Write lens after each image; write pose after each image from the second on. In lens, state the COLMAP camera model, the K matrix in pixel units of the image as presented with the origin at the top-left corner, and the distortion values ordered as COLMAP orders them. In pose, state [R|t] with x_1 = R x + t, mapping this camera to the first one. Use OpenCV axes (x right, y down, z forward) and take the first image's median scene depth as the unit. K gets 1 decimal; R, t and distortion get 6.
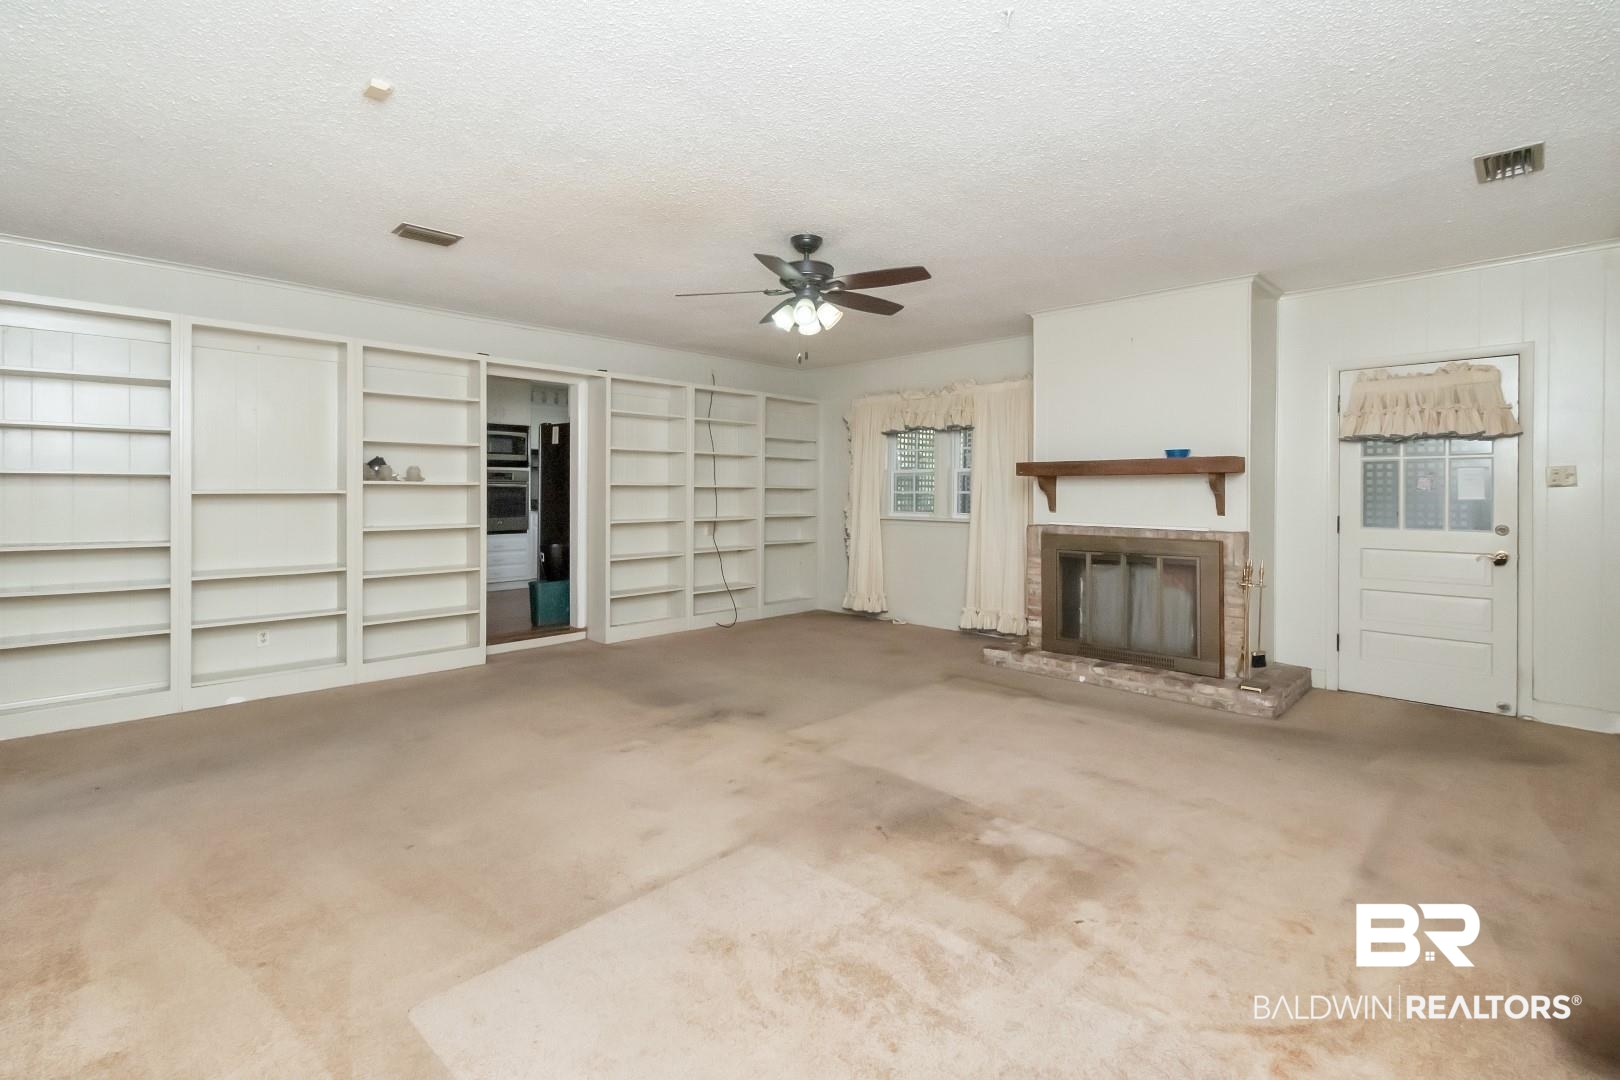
lens RADIAL K [[730.3, 0, 810.0], [0, 730.3, 540.0], [0, 0, 1]] dist [0.003057, 0.000289]
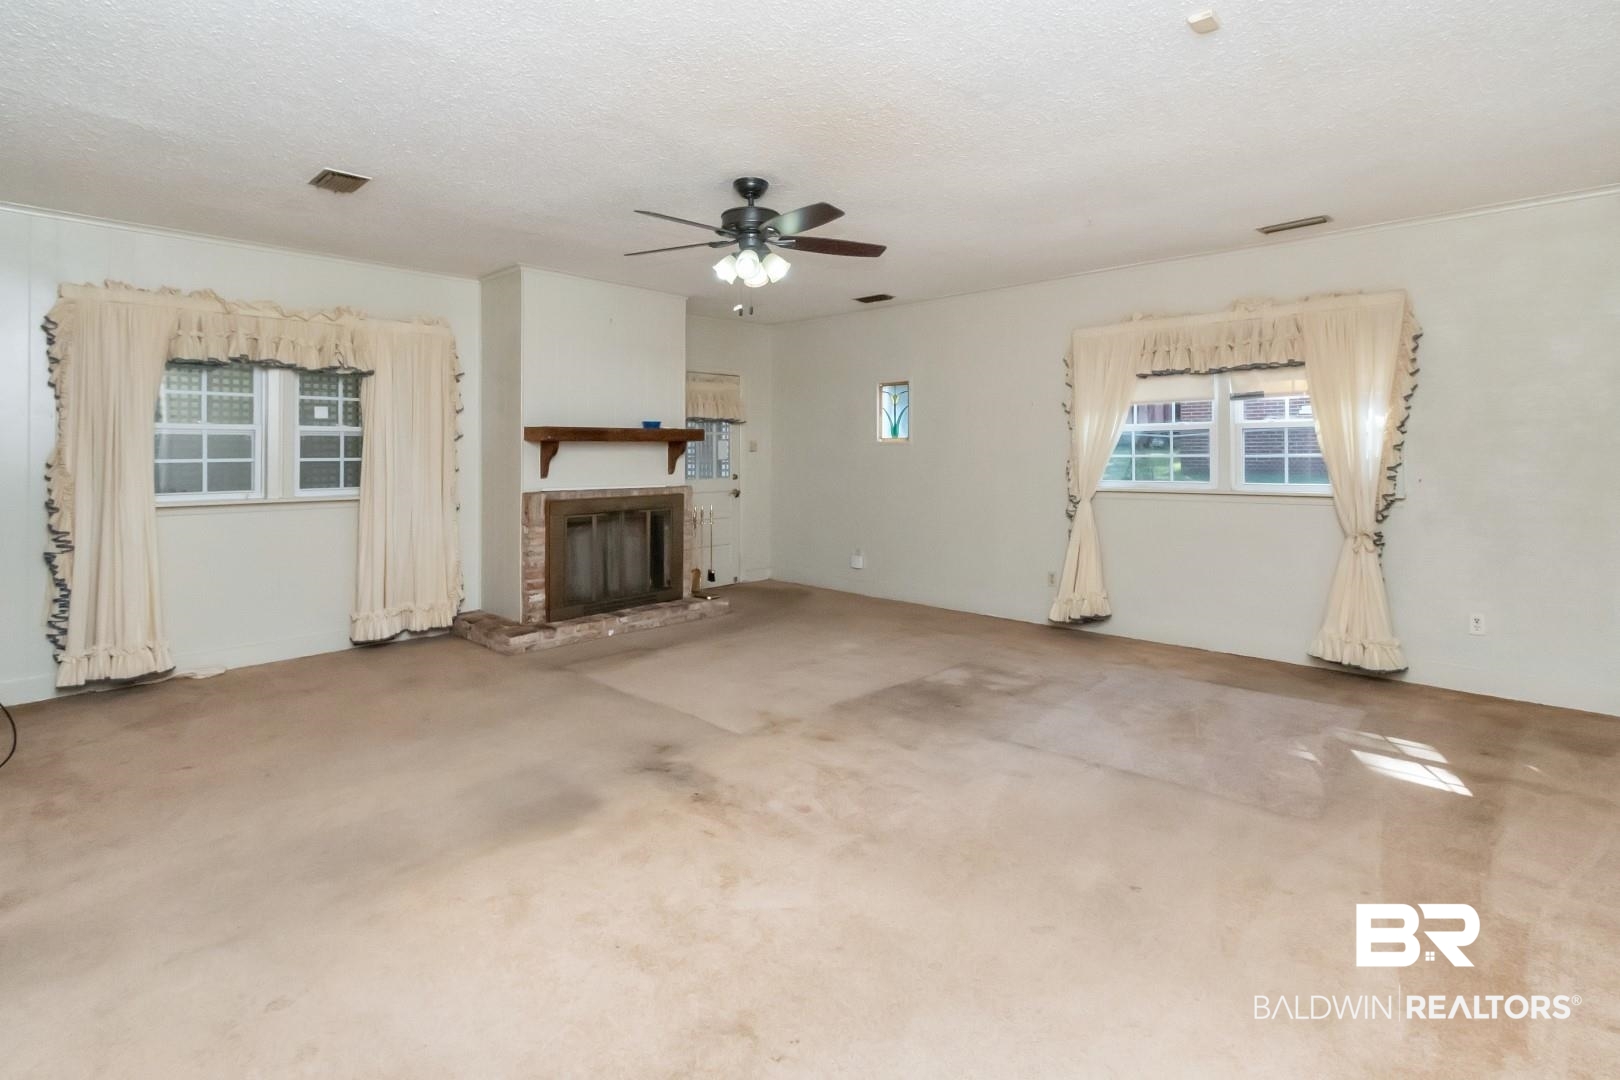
lens RADIAL K [[752.7, 0, 809.5], [0, 752.7, 506.7], [0, 0, 1]] dist [0.000111, 0.000004]
pose [[0.003856, -0.074649, 0.997202, -0.727421], [0.070368, 0.994758, 0.074194, -0.055261], [-0.997514, 0.069885, 0.009089, 0.708669]]
